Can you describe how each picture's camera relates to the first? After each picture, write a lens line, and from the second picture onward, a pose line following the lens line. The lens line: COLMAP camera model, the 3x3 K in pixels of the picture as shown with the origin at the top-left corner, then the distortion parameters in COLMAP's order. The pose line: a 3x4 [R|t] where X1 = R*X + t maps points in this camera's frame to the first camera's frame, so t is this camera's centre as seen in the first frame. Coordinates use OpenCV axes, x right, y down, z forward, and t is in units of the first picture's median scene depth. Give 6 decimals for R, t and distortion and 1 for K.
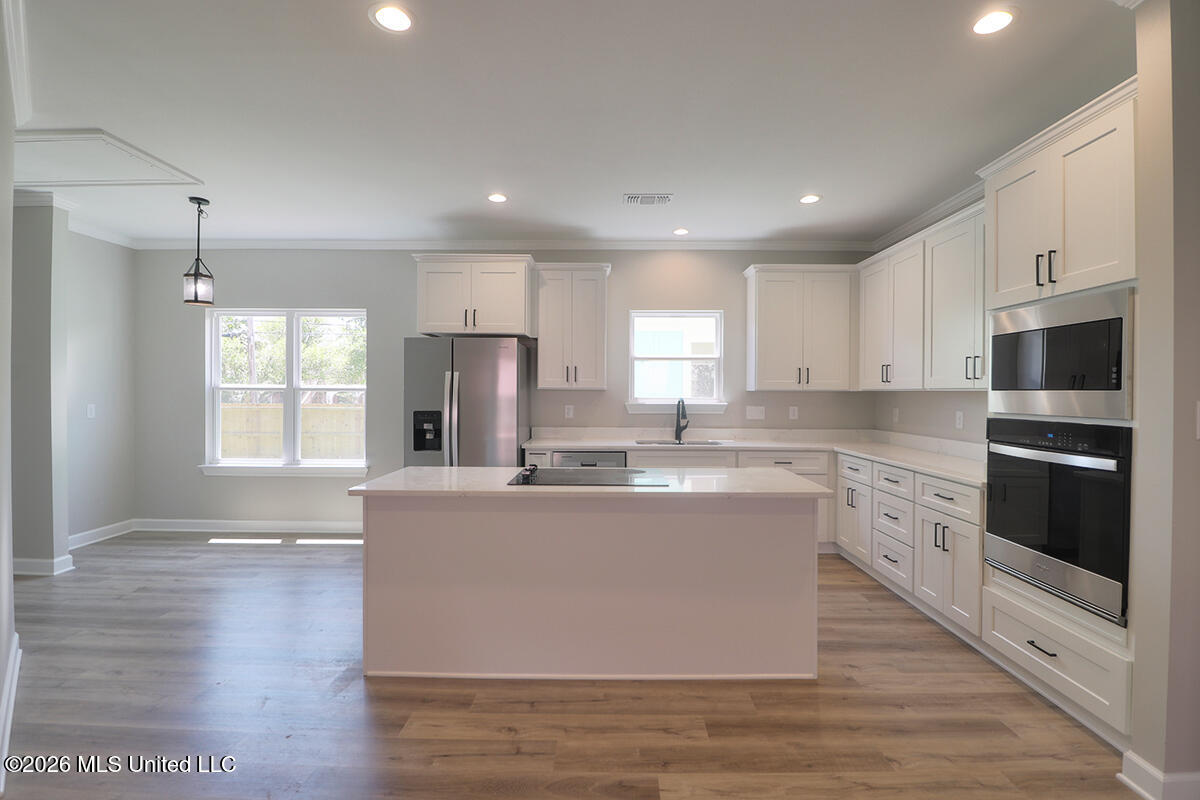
lens RADIAL K [[558.4, 0, 601.0], [0, 558.4, 395.0], [0, 0, 1]] dist [0.015585, -0.027374]
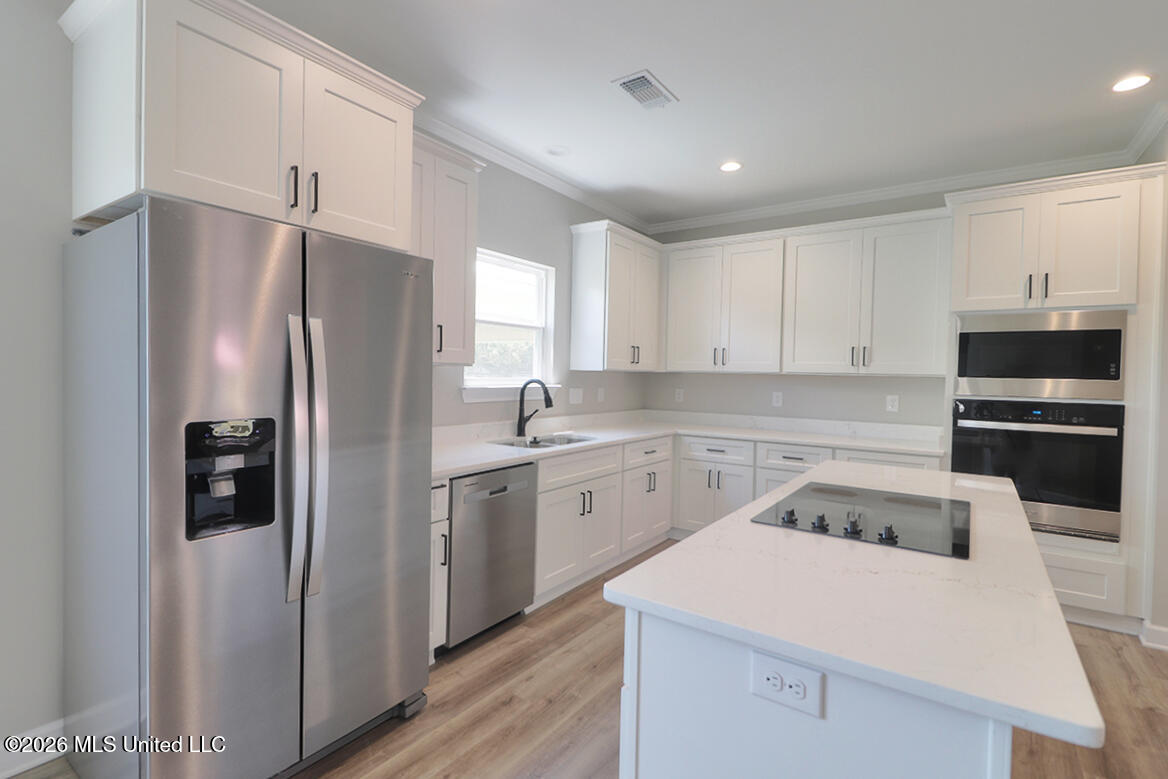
lens RADIAL K [[538.9, 0, 584.0], [0, 538.9, 389.5], [0, 0, 1]] dist [-0.013629, -0.000457]
pose [[0.576407, -0.017788, 0.816969, -0.440472], [-0.012343, 0.999459, 0.030470, -0.003818], [-0.817069, -0.027647, 0.575876, 0.590268]]
